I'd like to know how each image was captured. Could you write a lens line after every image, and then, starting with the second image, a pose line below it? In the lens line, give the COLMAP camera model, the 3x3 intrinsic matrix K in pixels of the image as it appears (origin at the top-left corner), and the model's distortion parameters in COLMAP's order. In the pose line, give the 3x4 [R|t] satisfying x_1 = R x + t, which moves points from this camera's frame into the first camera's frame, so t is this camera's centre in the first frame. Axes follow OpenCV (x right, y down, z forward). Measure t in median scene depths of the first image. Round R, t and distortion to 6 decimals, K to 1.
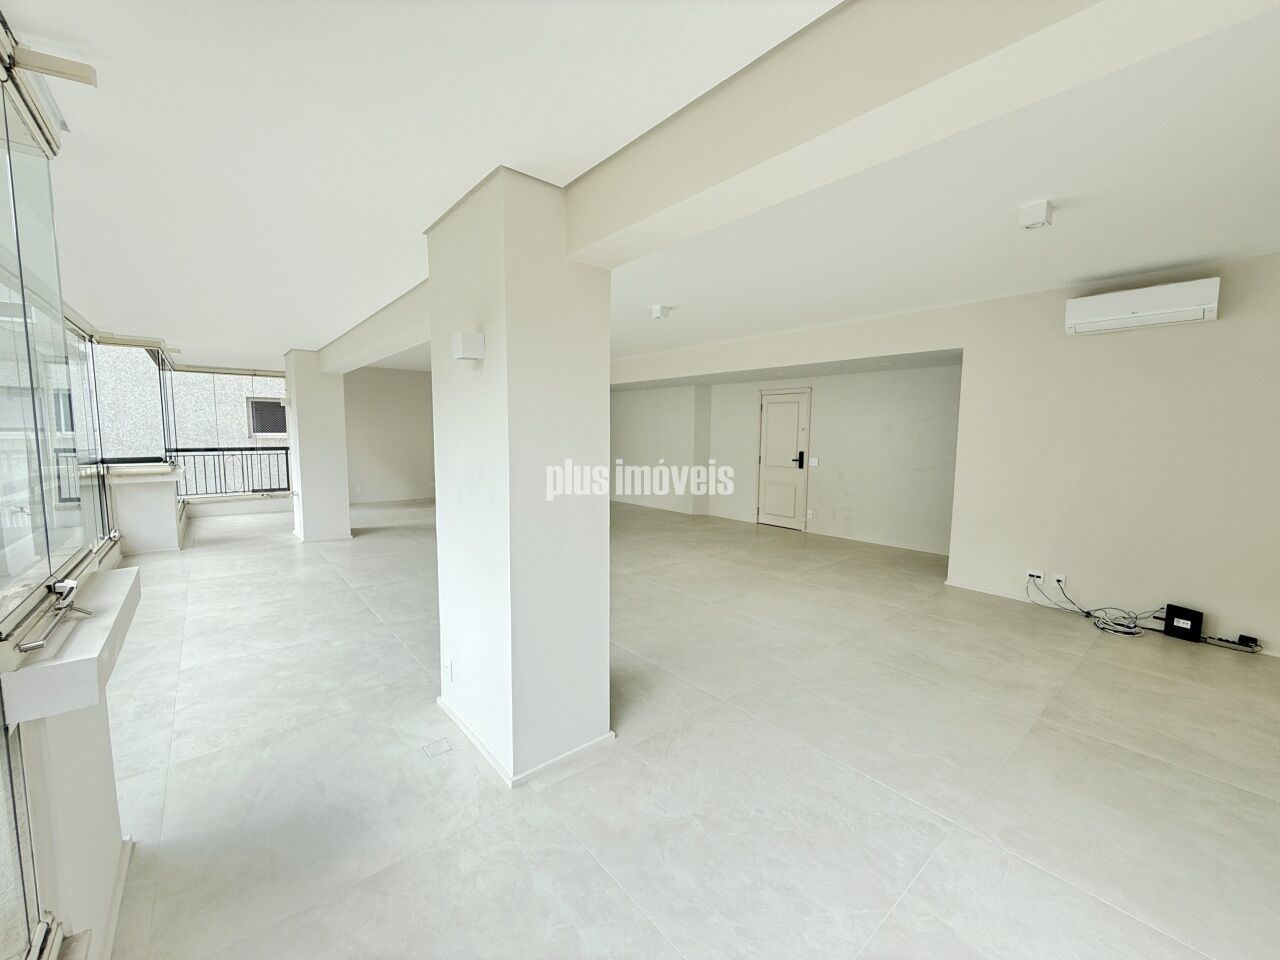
lens RADIAL K [[509.9, 0, 640.9], [0, 509.9, 471.8], [0, 0, 1]] dist [0.000036, -0.000802]
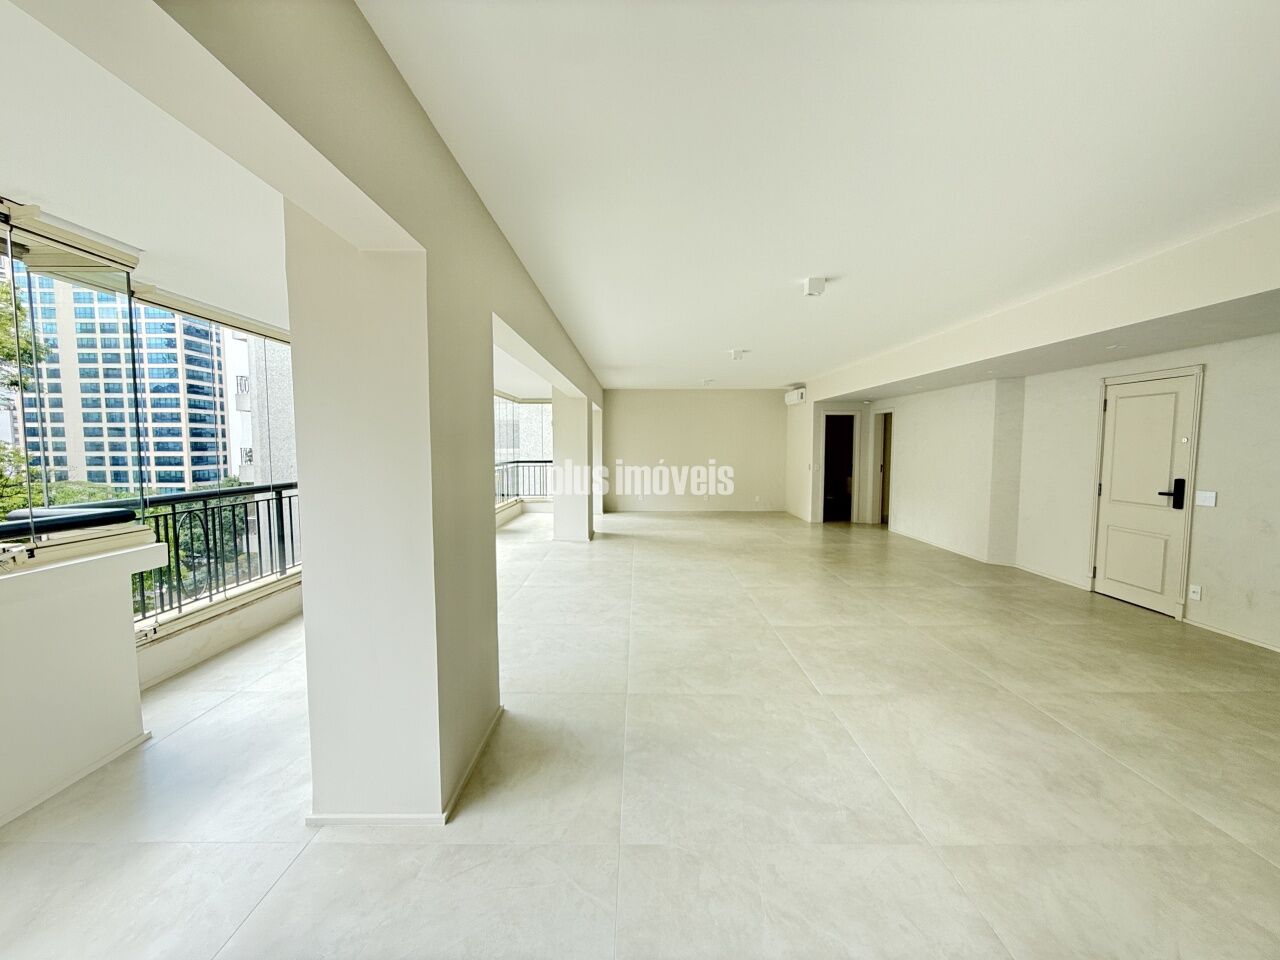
lens RADIAL K [[509.9, 0, 641.8], [0, 509.9, 478.9], [0, 0, 1]] dist [0.000036, -0.000802]
pose [[0.764280, 0.034857, -0.643942, 0.221632], [-0.044730, 0.998999, 0.000987, -0.013757], [0.643331, 0.028049, 0.765074, 0.180045]]
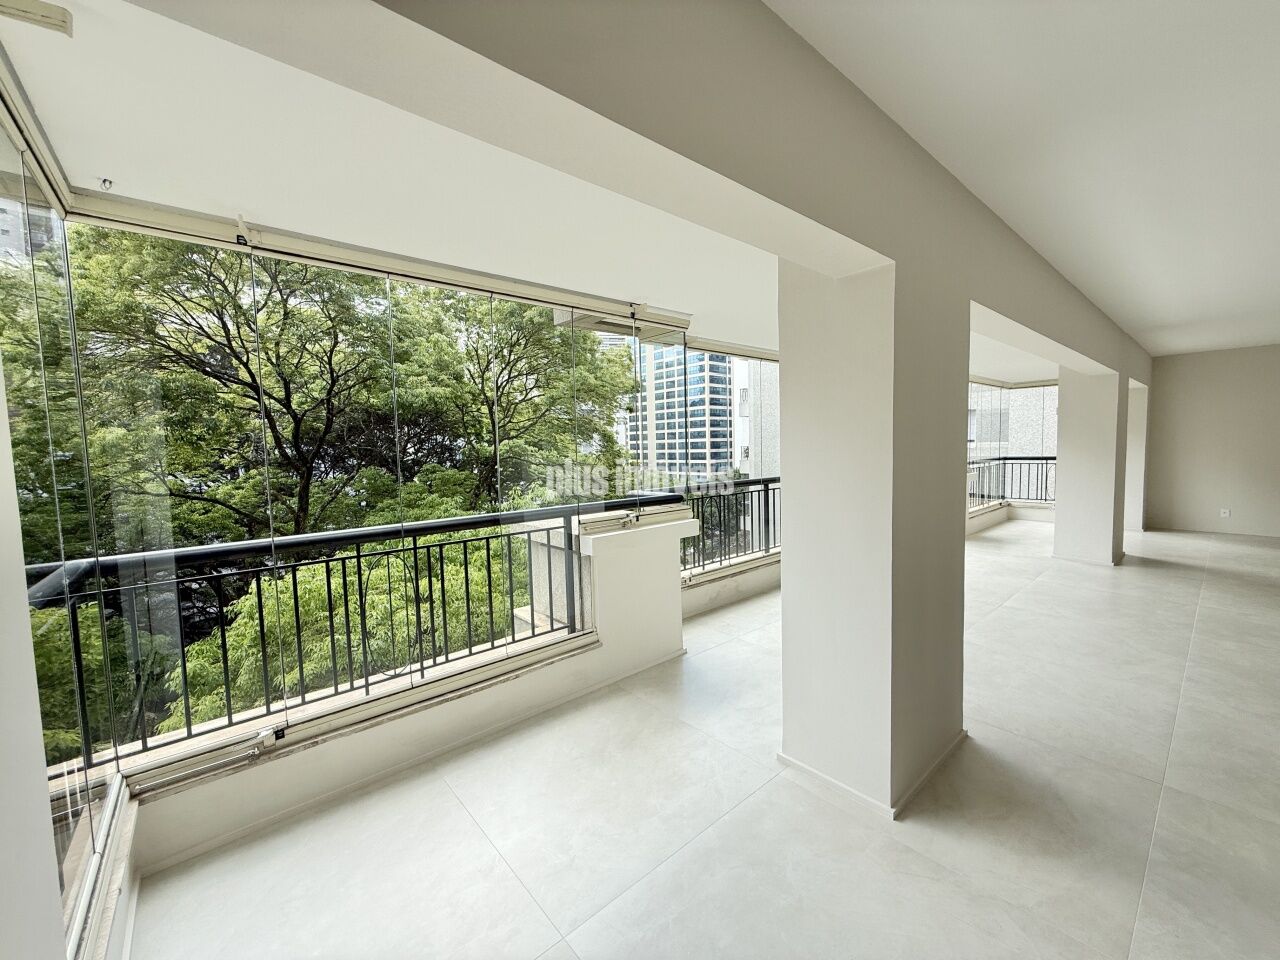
lens RADIAL K [[509.9, 0, 637.2], [0, 509.9, 482.1], [0, 0, 1]] dist [0.000036, -0.000802]
pose [[0.003213, 0.062395, -0.998046, 0.237168], [-0.052352, 0.996693, 0.062142, -0.017747], [0.998624, 0.052050, 0.006469, 0.174988]]
